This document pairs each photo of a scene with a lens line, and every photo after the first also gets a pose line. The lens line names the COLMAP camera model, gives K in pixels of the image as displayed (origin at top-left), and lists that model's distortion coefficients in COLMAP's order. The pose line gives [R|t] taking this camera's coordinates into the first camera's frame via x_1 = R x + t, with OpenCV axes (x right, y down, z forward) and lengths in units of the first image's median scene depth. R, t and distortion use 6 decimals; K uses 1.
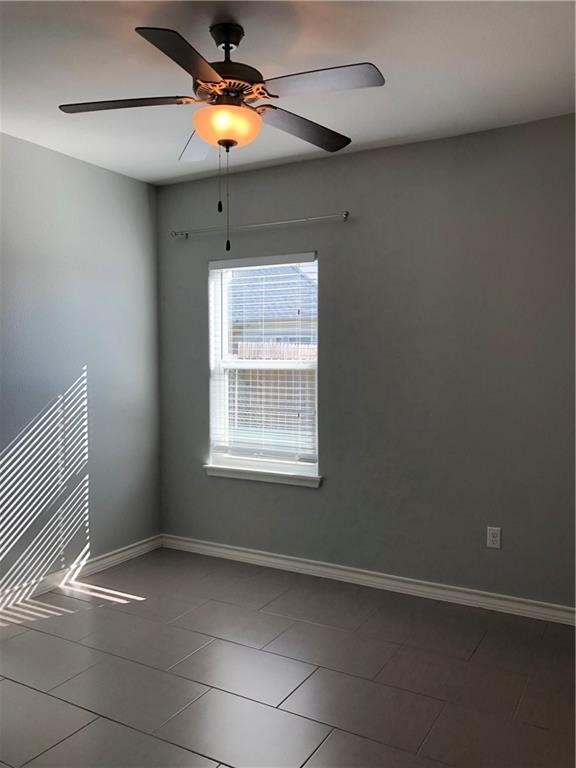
lens RADIAL K [[627.9, 0, 270.5], [0, 627.9, 383.0], [0, 0, 1]] dist [0.099810, -0.170243]
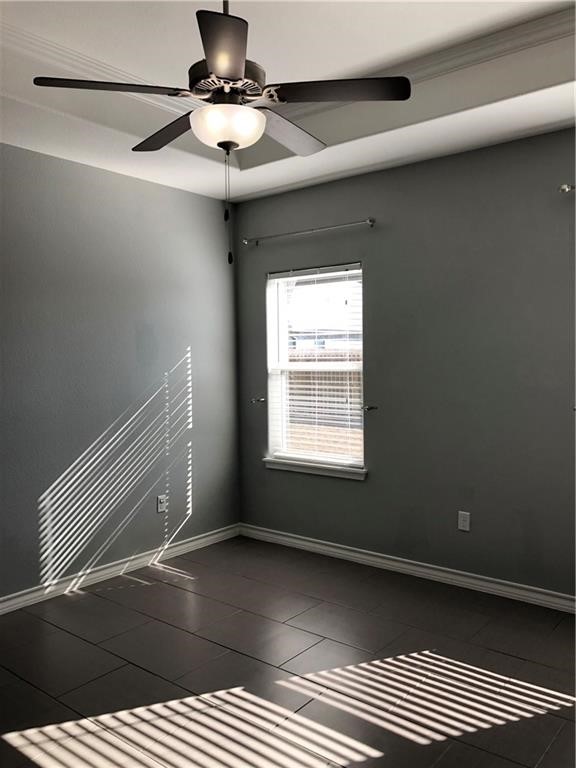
lens RADIAL K [[615.7, 0, 288.0], [0, 615.7, 384.0], [0, 0, 1]] dist [0.070145, -0.008796]
pose [[0.989345, -0.003357, -0.145548, 0.093755], [0.003199, 0.999994, -0.001323, 0.002271], [0.145552, 0.000843, 0.989350, -0.052034]]
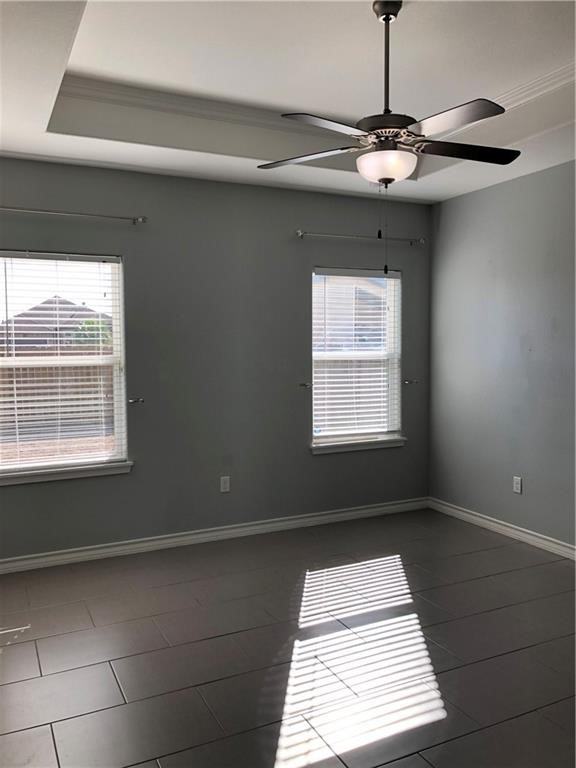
lens RADIAL K [[627.9, 0, 270.5], [0, 627.9, 383.0], [0, 0, 1]] dist [0.099810, -0.170243]
pose [[0.573447, -0.060154, 0.817031, -0.693049], [0.052084, 0.997960, 0.036919, -0.016511], [-0.817585, 0.021383, 0.575410, 0.182818]]
